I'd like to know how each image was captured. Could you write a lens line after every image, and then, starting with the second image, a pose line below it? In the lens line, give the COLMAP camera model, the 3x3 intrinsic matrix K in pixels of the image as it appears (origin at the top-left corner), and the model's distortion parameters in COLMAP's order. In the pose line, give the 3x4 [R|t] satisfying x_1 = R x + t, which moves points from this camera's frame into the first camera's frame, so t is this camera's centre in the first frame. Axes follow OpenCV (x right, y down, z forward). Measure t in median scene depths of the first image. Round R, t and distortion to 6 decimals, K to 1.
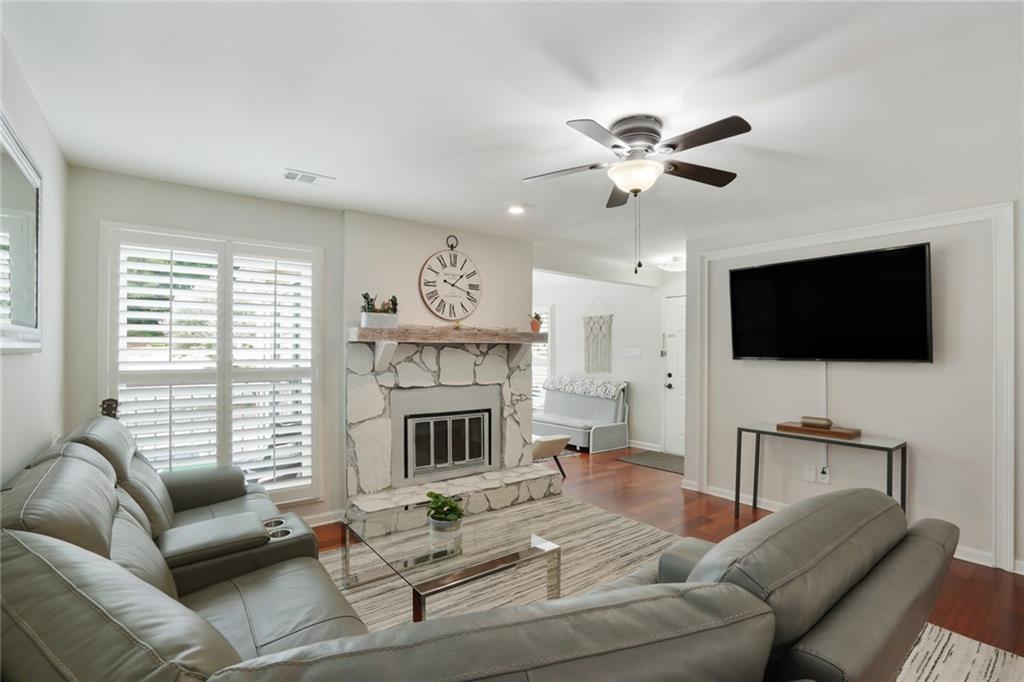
lens RADIAL K [[478.9, 0, 500.1], [0, 478.9, 351.8], [0, 0, 1]] dist [-0.046134, 0.000226]
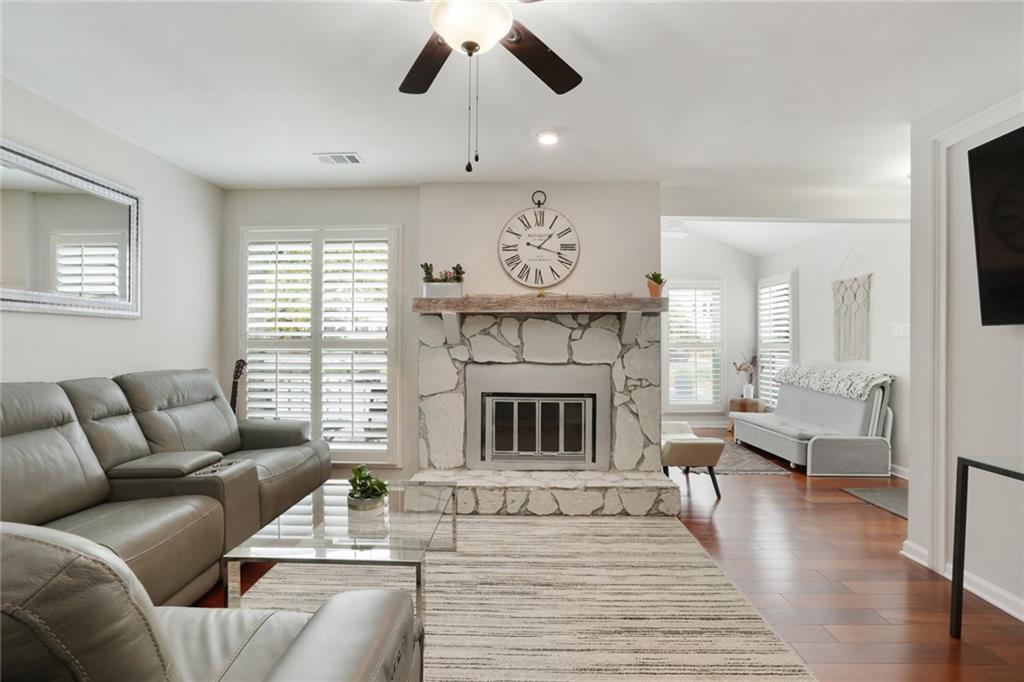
lens RADIAL K [[479.5, 0, 504.3], [0, 479.5, 343.5], [0, 0, 1]] dist [-0.061979, 0.032178]
pose [[0.782671, -0.000429, -0.622436, 0.397207], [-0.003565, 0.999980, -0.005171, 0.040765], [0.622426, 0.006267, 0.782654, 0.285060]]
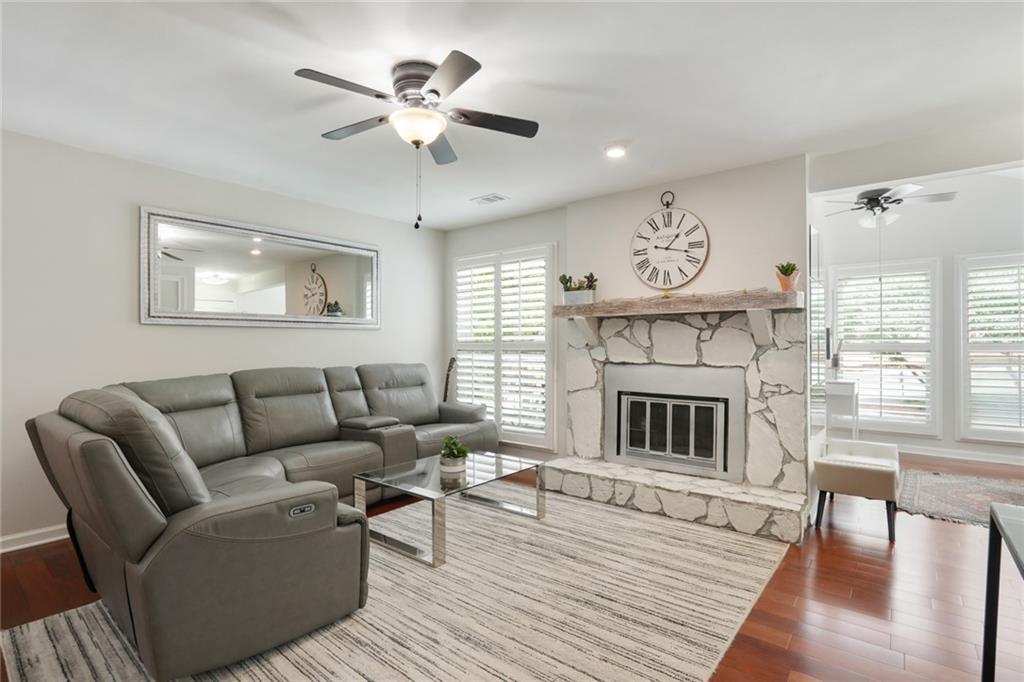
lens RADIAL K [[494.7, 0, 511.8], [0, 494.7, 348.1], [0, 0, 1]] dist [-0.030806, 0.000221]
pose [[0.244157, 0.003996, -0.969727, 0.708588], [-0.002809, 0.999990, 0.003414, 0.039731], [0.969732, 0.001890, 0.244166, 0.514665]]
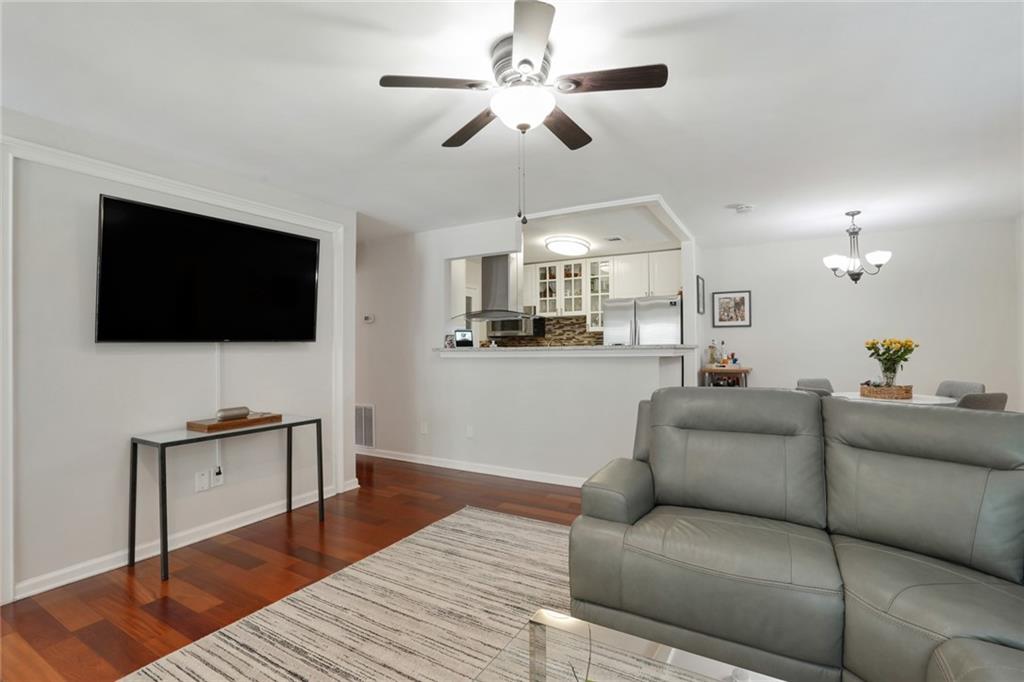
lens RADIAL K [[479.5, 0, 504.3], [0, 479.5, 343.5], [0, 0, 1]] dist [-0.061979, 0.032178]
pose [[-0.377179, 0.009326, 0.926093, -0.261413], [0.014424, 0.999887, -0.004194, 0.029066], [-0.926028, 0.011776, -0.377271, 0.735836]]
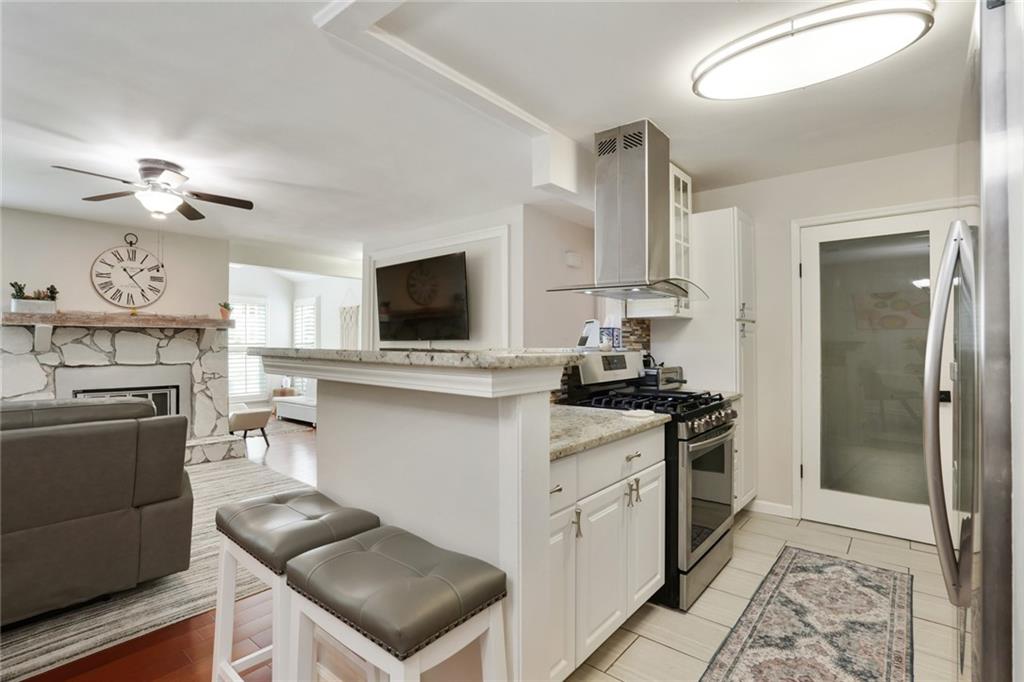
lens RADIAL K [[497.1, 0, 507.4], [0, 497.1, 338.6], [0, 0, 1]] dist [-0.040776, 0.019607]
pose [[0.975526, -0.002489, 0.219872, 0.530633], [0.005853, 0.999876, -0.014647, 0.031185], [-0.219808, 0.015575, 0.975419, -0.343719]]
